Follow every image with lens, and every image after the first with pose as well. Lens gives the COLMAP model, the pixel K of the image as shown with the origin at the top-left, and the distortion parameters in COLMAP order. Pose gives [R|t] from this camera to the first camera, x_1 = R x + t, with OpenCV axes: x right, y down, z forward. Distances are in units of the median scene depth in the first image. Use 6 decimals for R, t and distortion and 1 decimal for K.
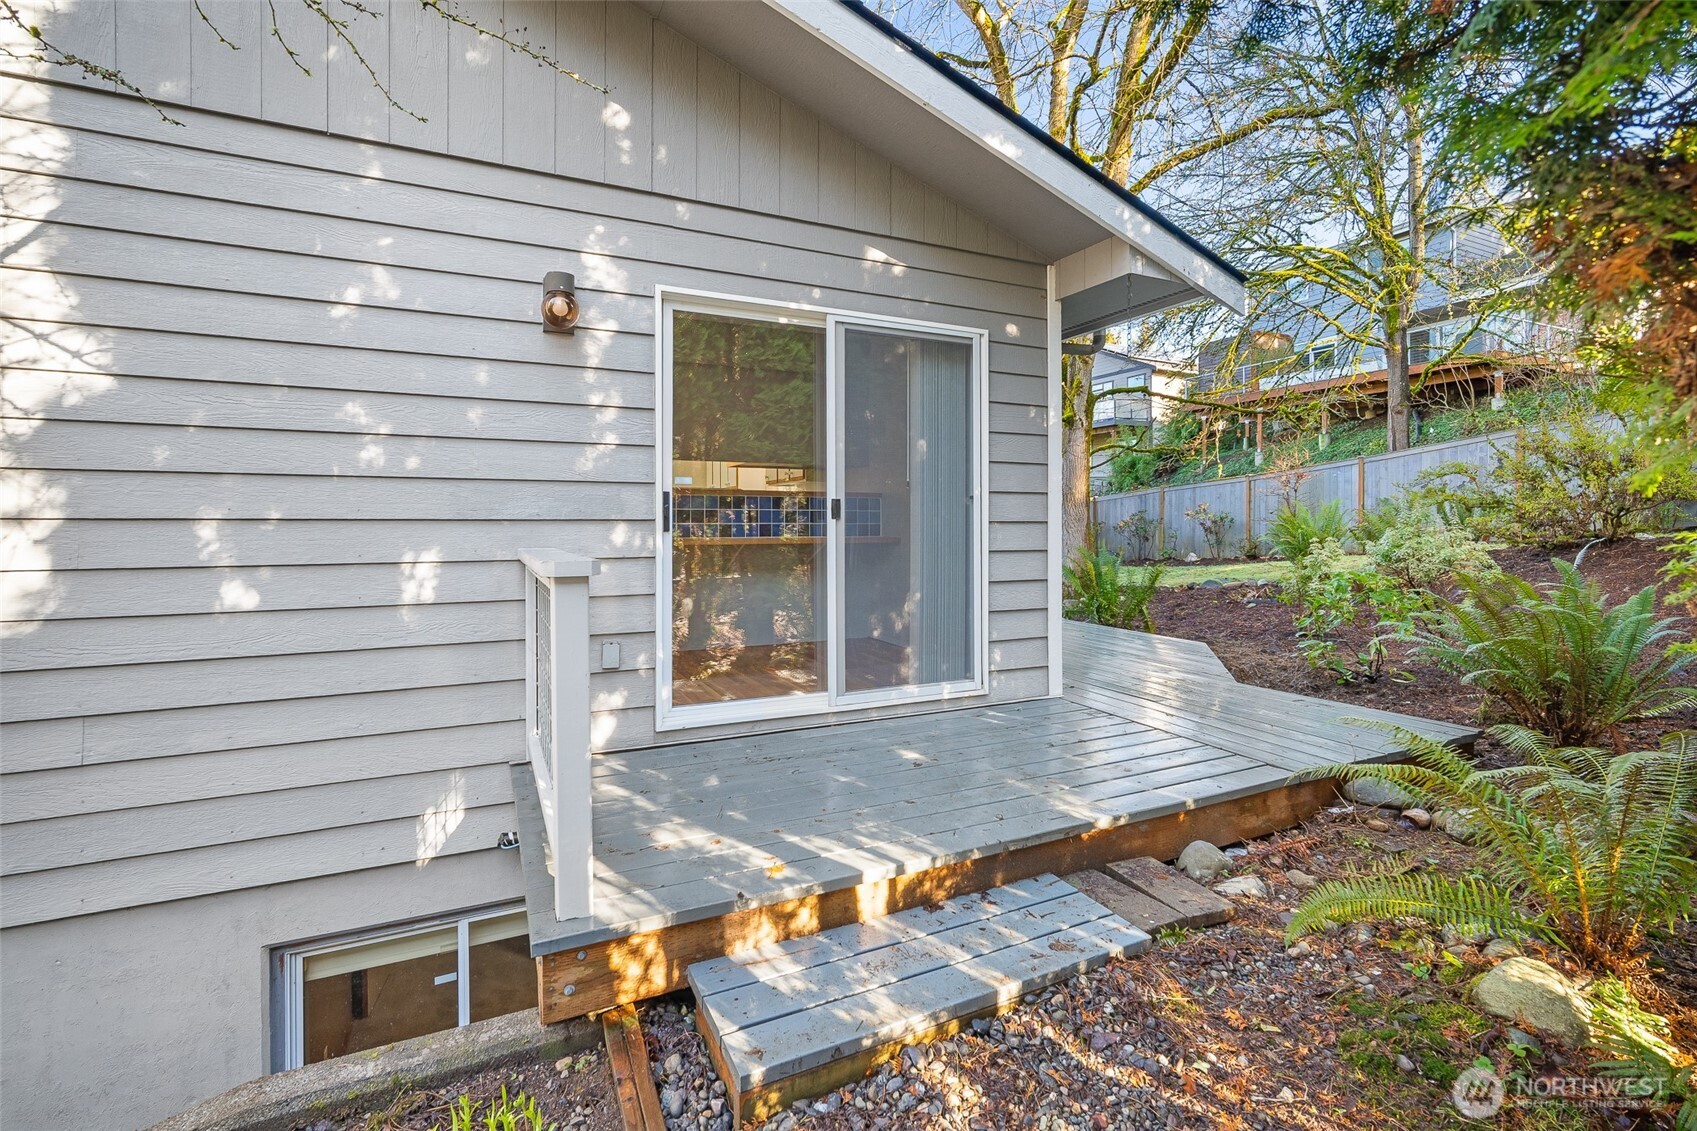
lens RADIAL K [[772.0, 0, 858.0], [0, 772.0, 537.6], [0, 0, 1]] dist [-0.000298, -0.000174]
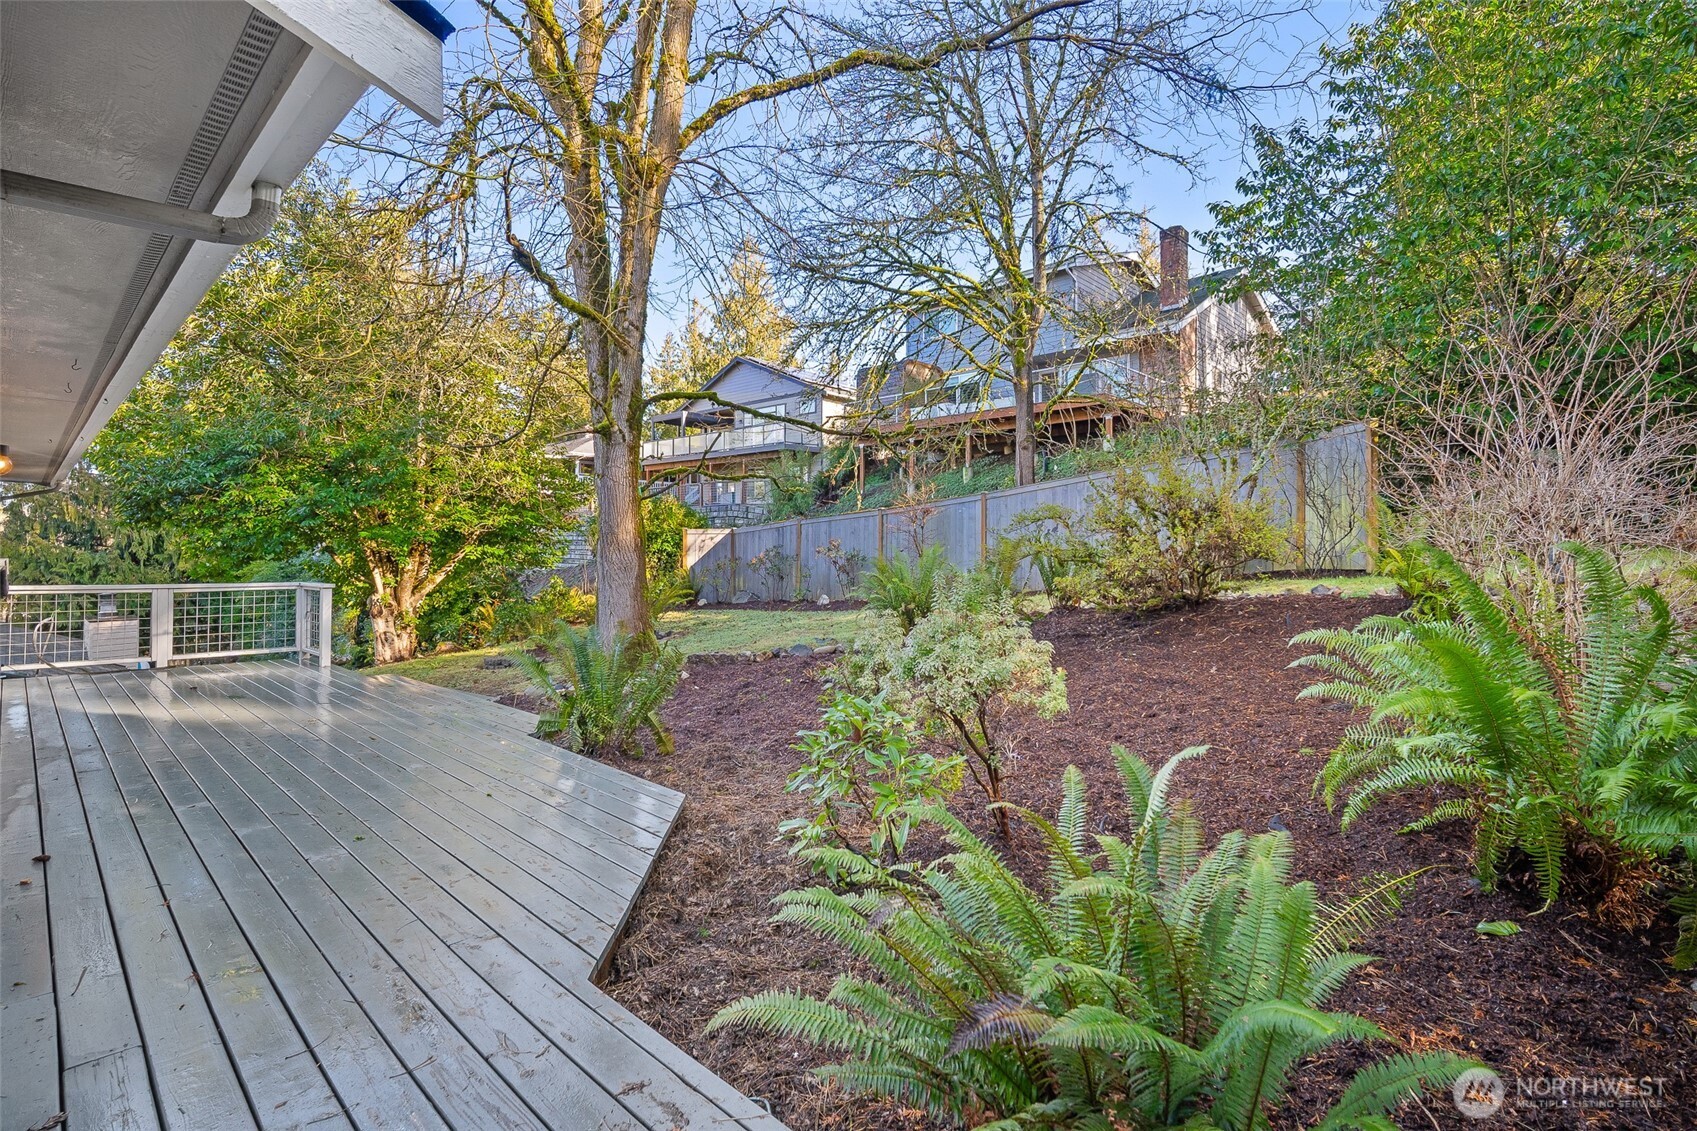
lens RADIAL K [[772.0, 0, 853.0], [0, 772.0, 556.9], [0, 0, 1]] dist [-0.000298, -0.000174]
pose [[0.935412, -0.000363, 0.353560, 0.141917], [0.001293, 0.999996, -0.002395, -0.020323], [-0.353557, 0.002698, 0.935409, 0.150025]]
